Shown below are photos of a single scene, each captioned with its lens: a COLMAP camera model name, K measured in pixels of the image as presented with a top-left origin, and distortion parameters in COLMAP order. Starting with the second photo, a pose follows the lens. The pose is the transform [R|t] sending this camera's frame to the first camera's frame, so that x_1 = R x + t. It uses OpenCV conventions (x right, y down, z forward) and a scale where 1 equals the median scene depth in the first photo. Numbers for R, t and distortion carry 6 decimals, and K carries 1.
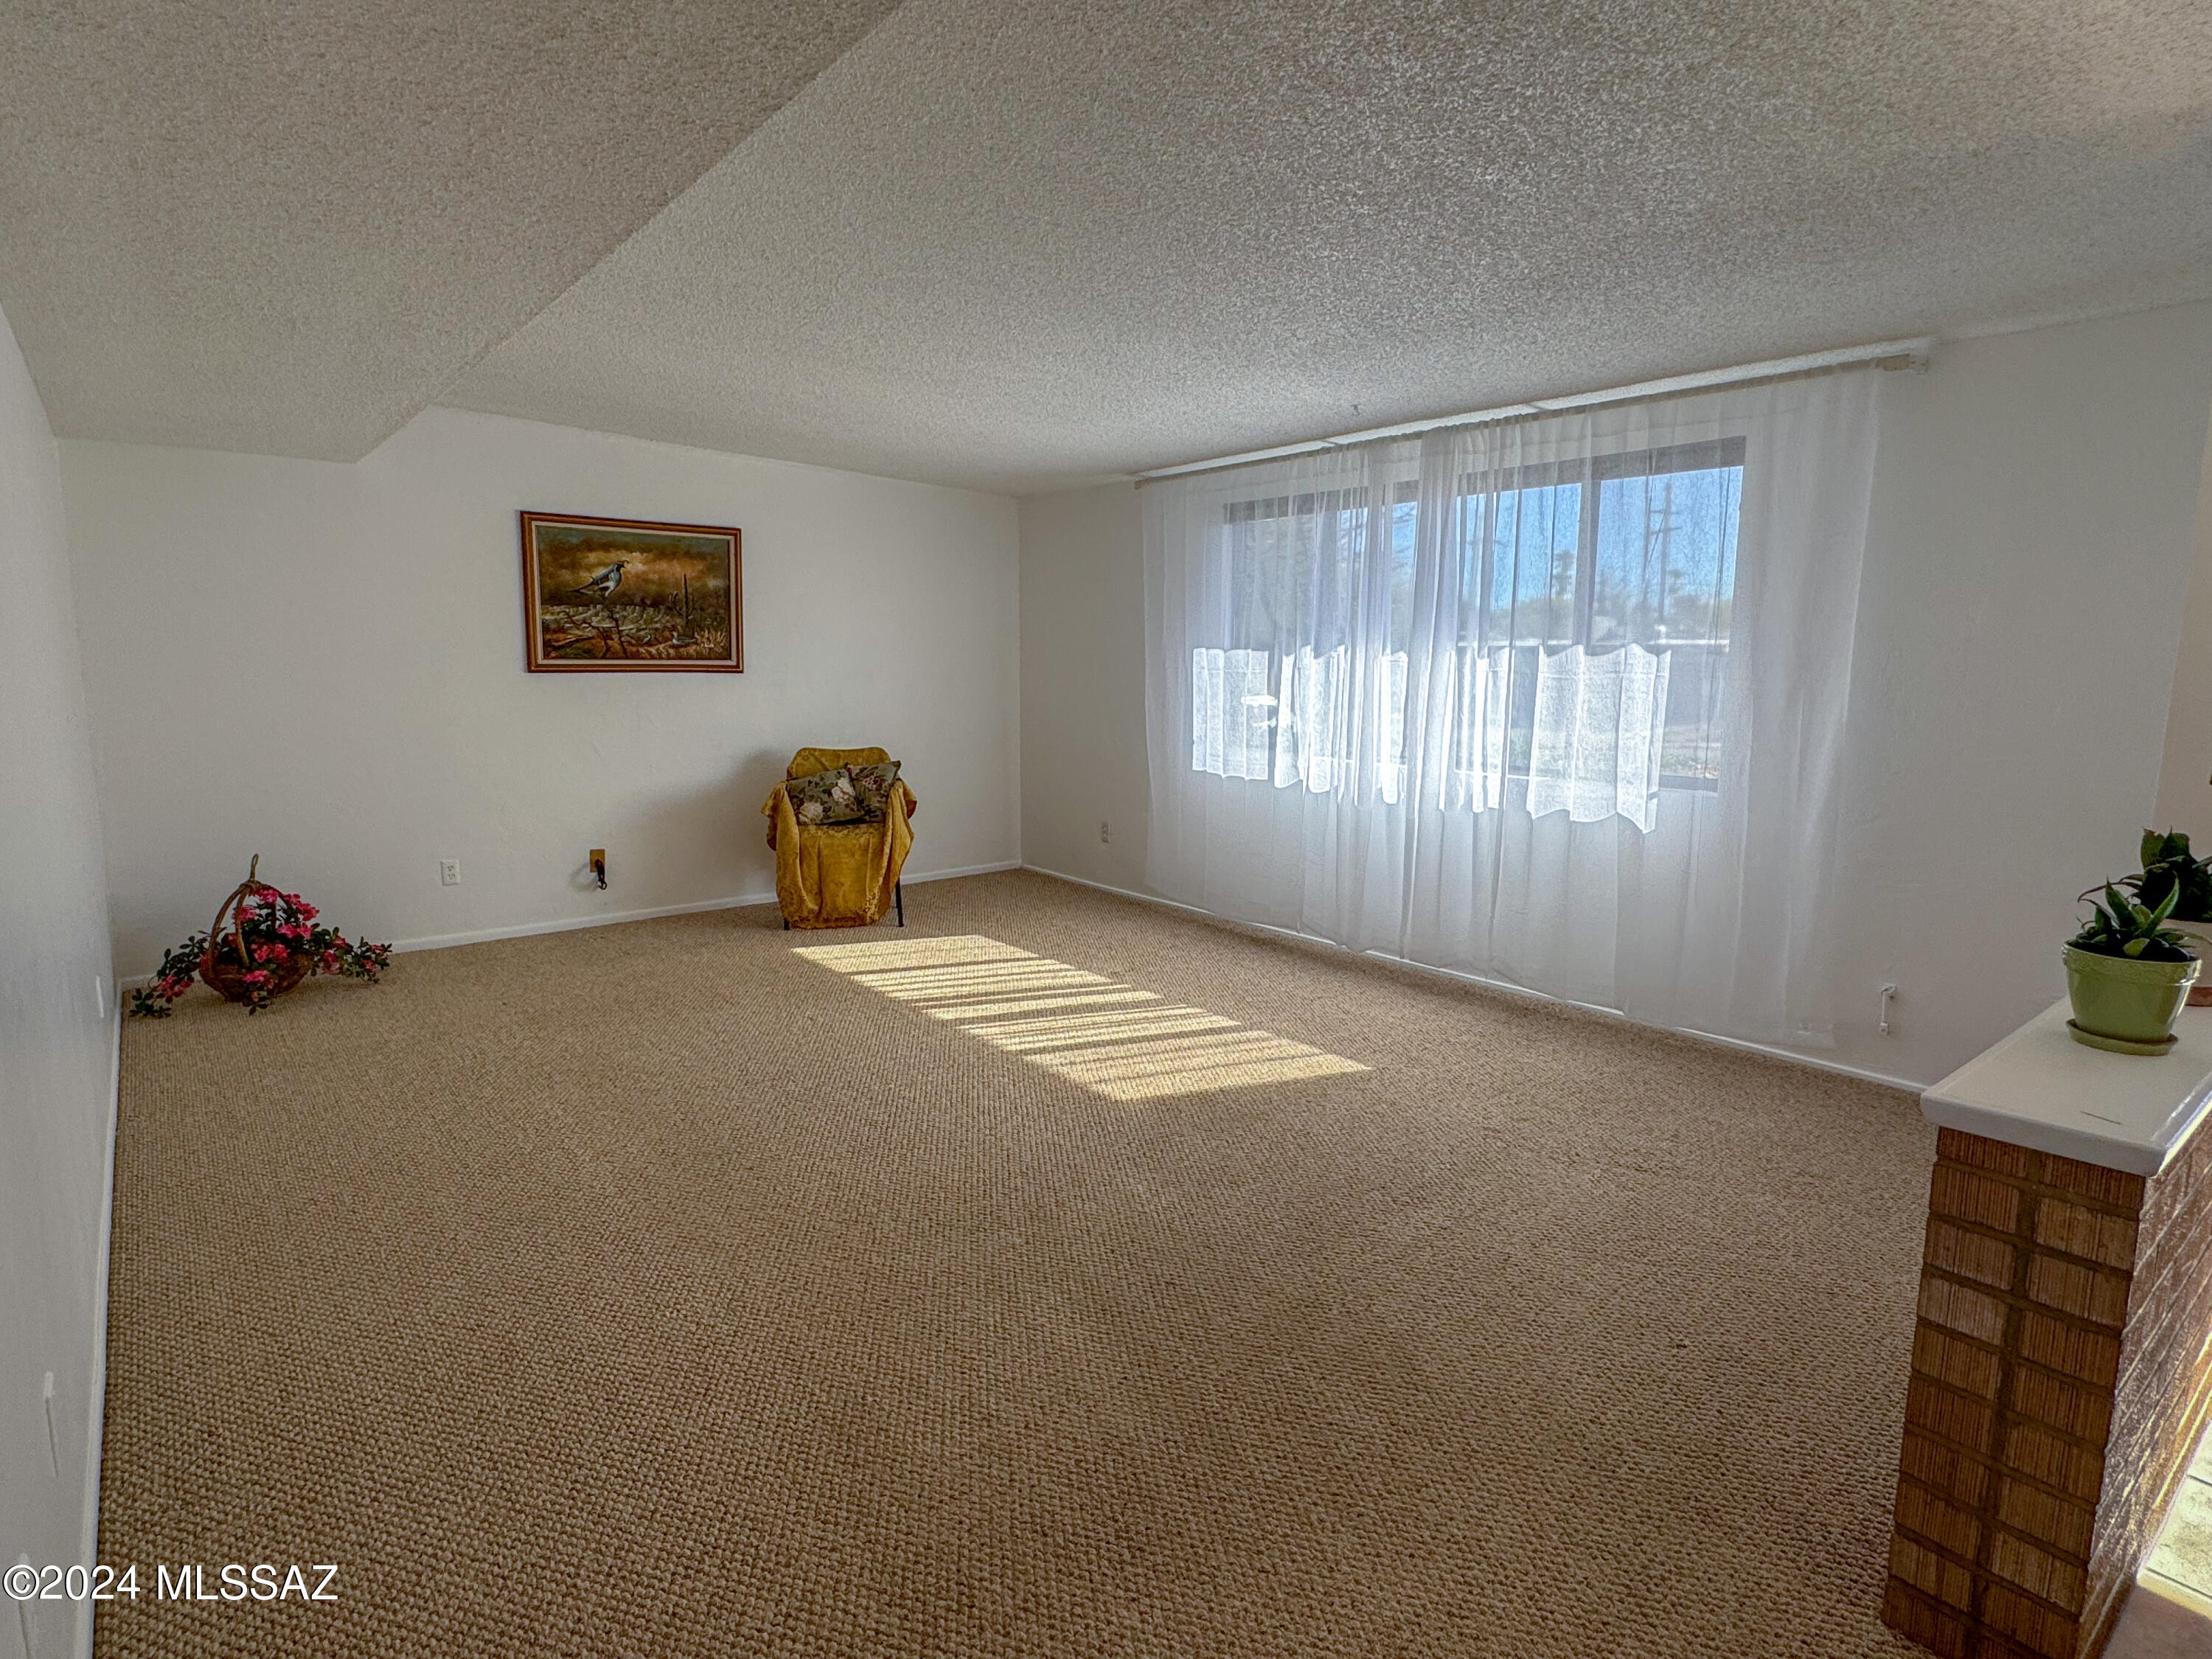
lens RADIAL K [[1175.4, 0, 1097.9], [0, 1175.4, 826.9], [0, 0, 1]] dist [-0.002489, 0.001264]
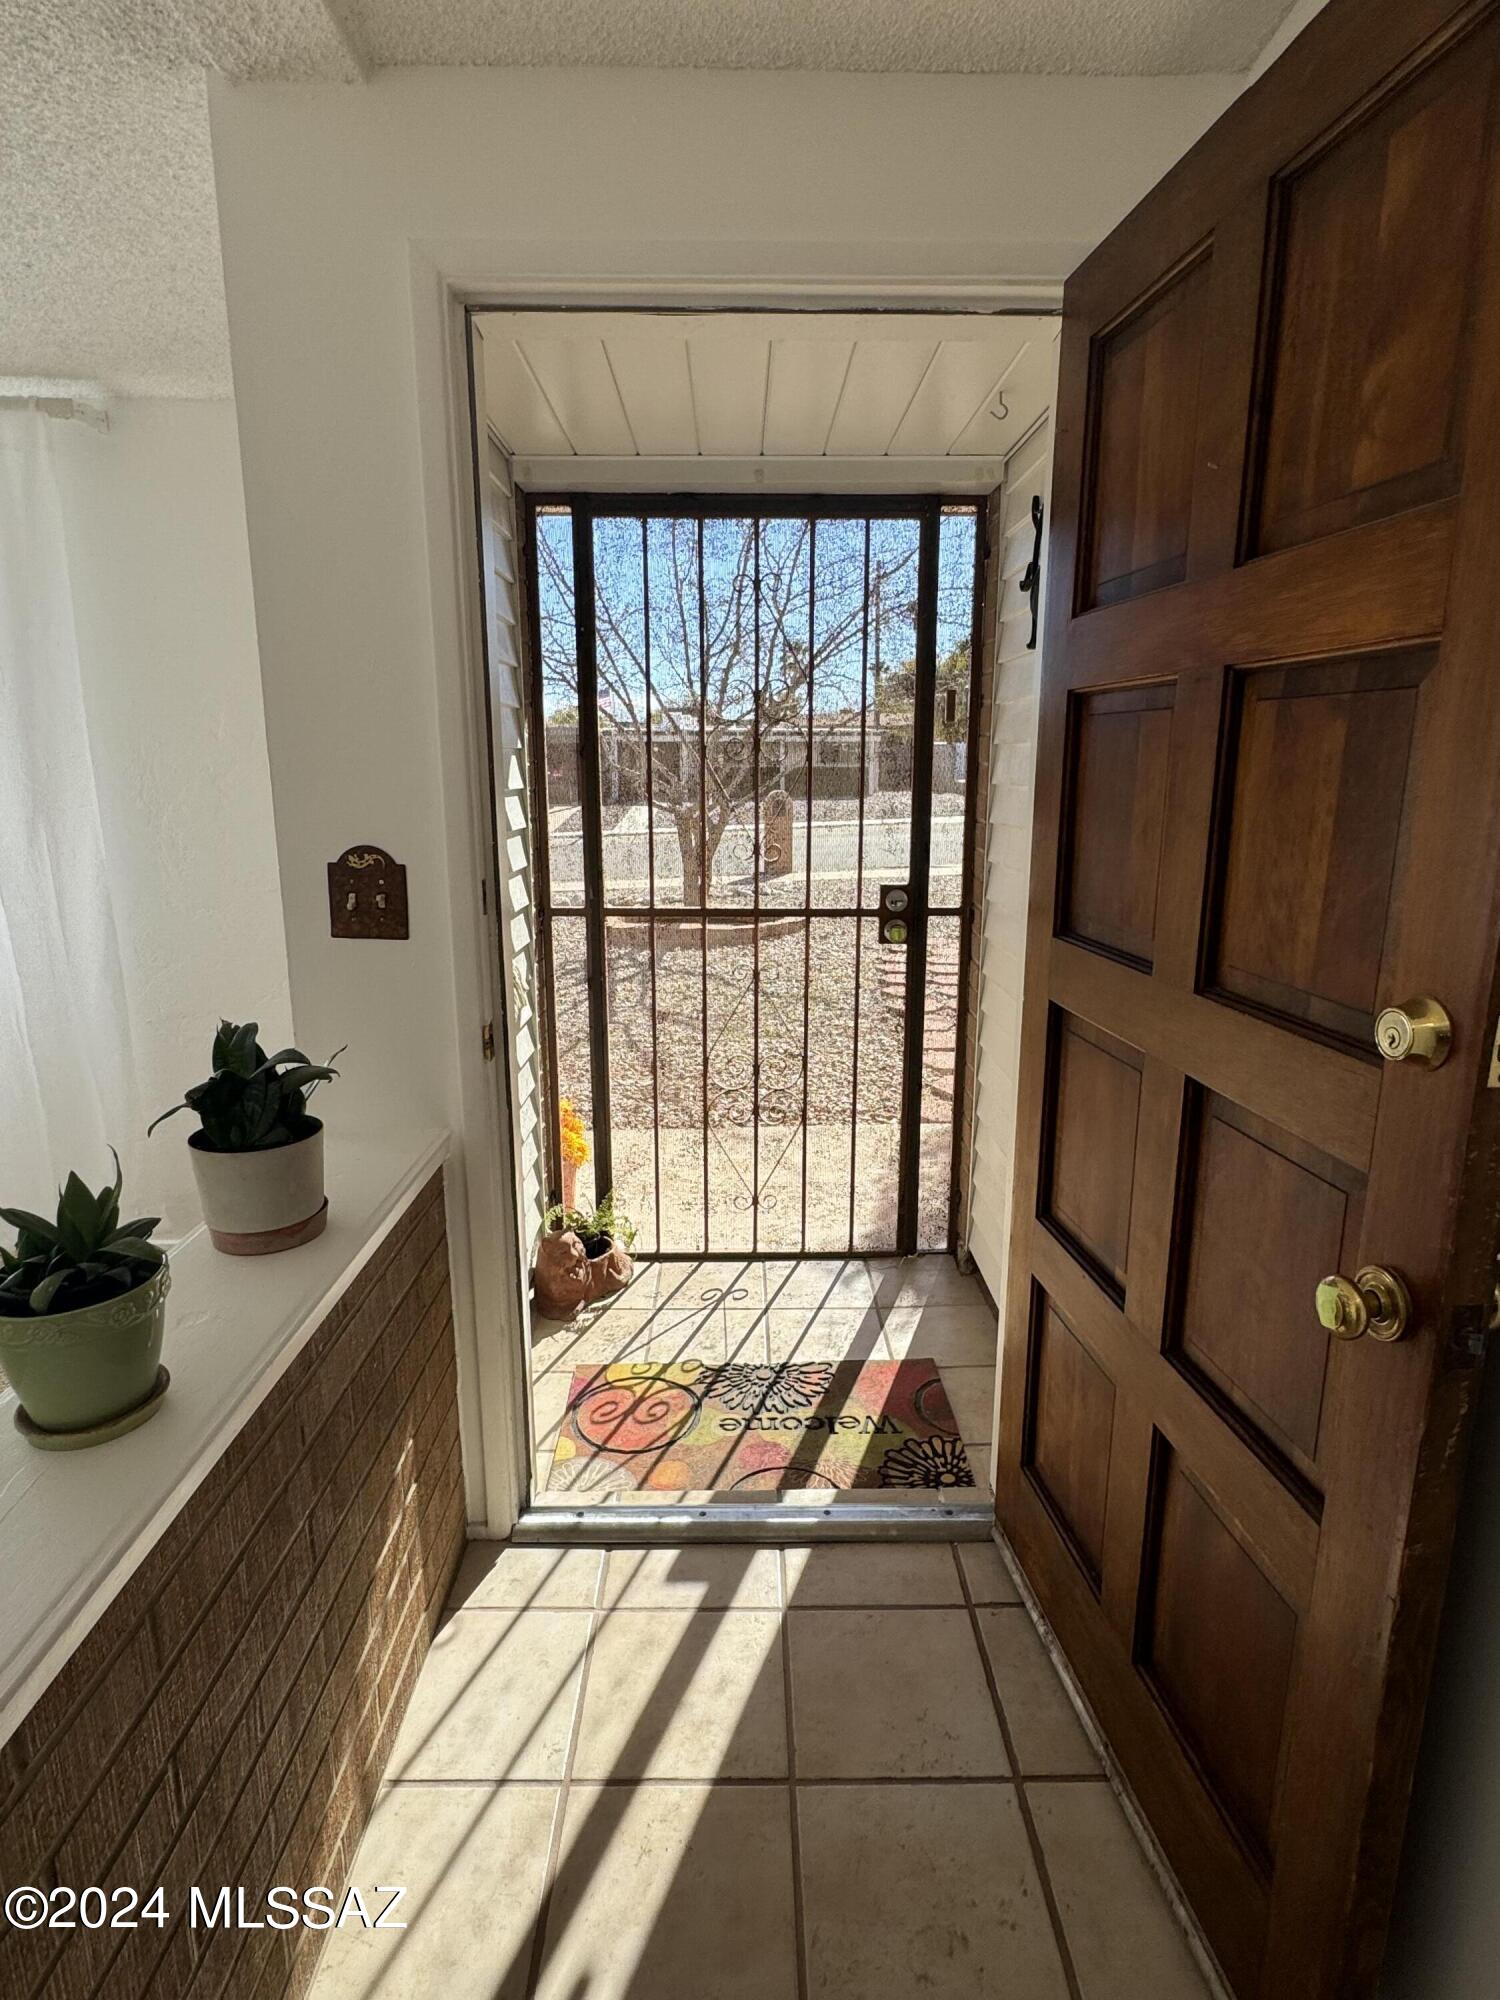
lens RADIAL K [[1062.7, 0, 751.2], [0, 1062.7, 992.2], [0, 0, 1]] dist [-0.002489, 0.001264]
pose [[0.620496, -0.170123, 0.765534, 0.294129], [0.116414, 0.985352, 0.124614, -0.031193], [-0.775521, 0.011796, 0.631212, 0.151607]]
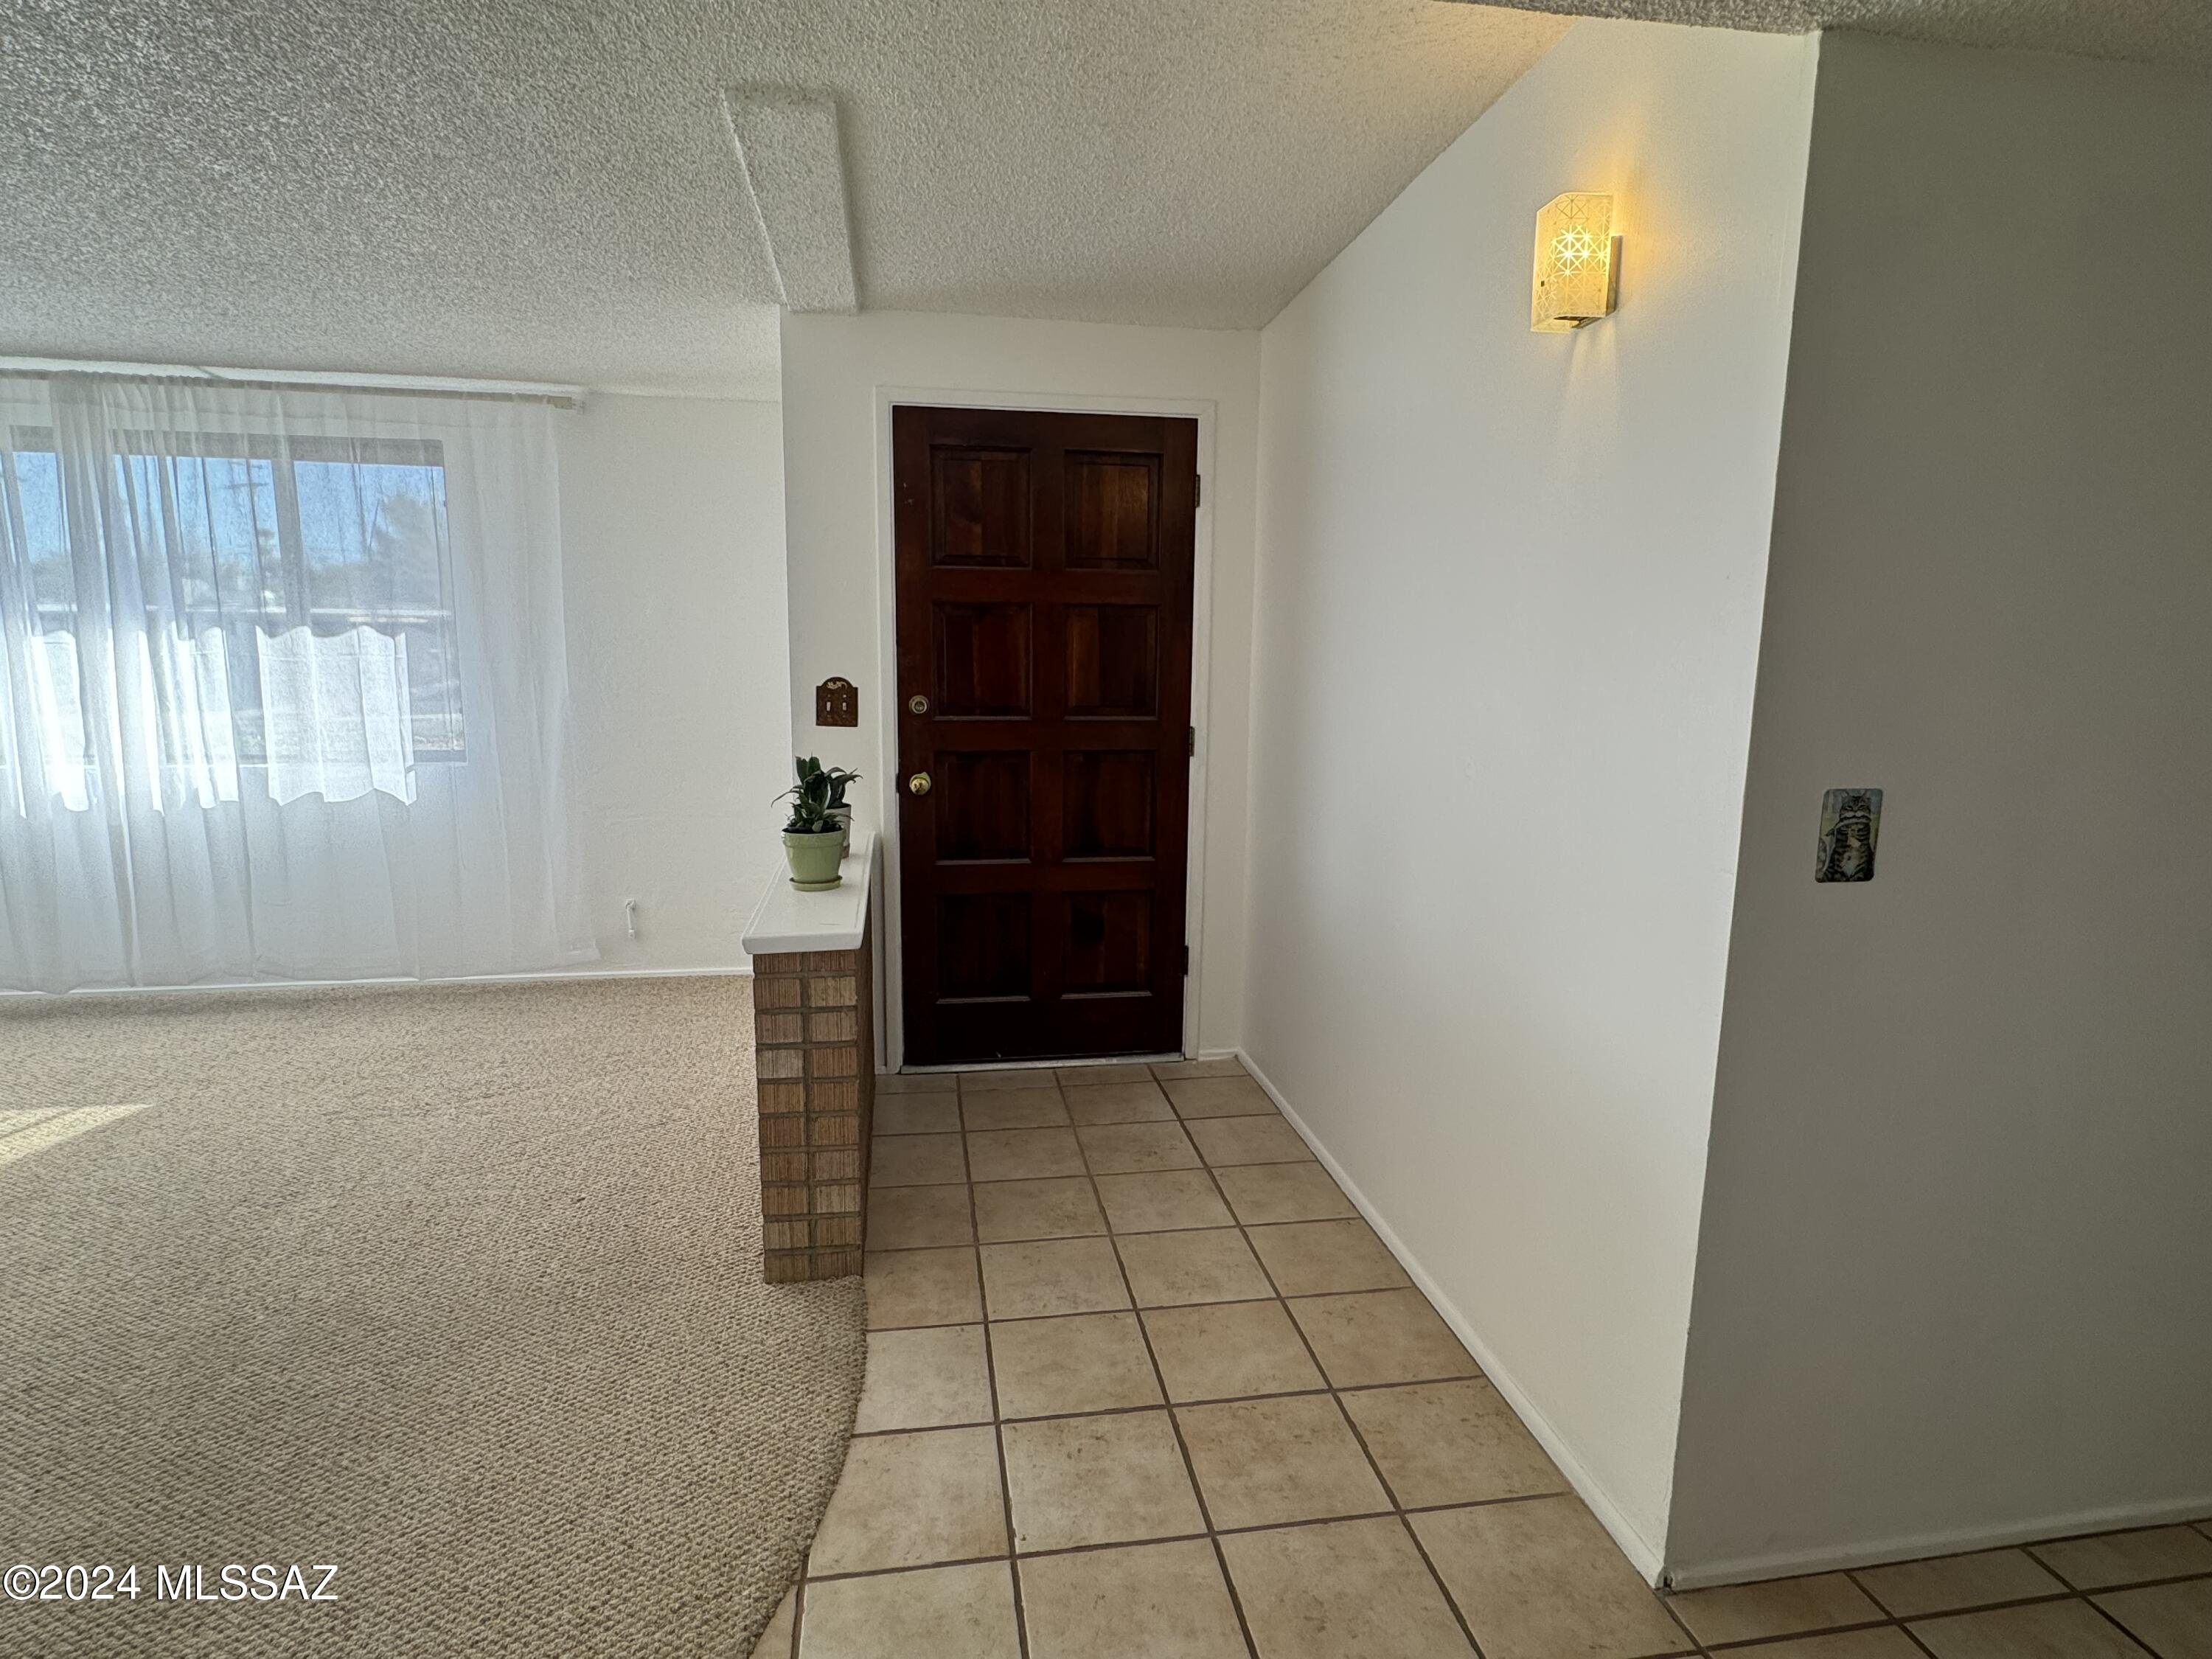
lens RADIAL K [[1175.4, 0, 1103.1], [0, 1175.4, 828.5], [0, 0, 1]] dist [-0.002489, 0.001264]
pose [[0.489213, -0.140203, 0.860822, -0.143627], [0.116480, 0.988656, 0.094826, -0.001932], [-0.864352, 0.053878, 0.499994, -0.073361]]
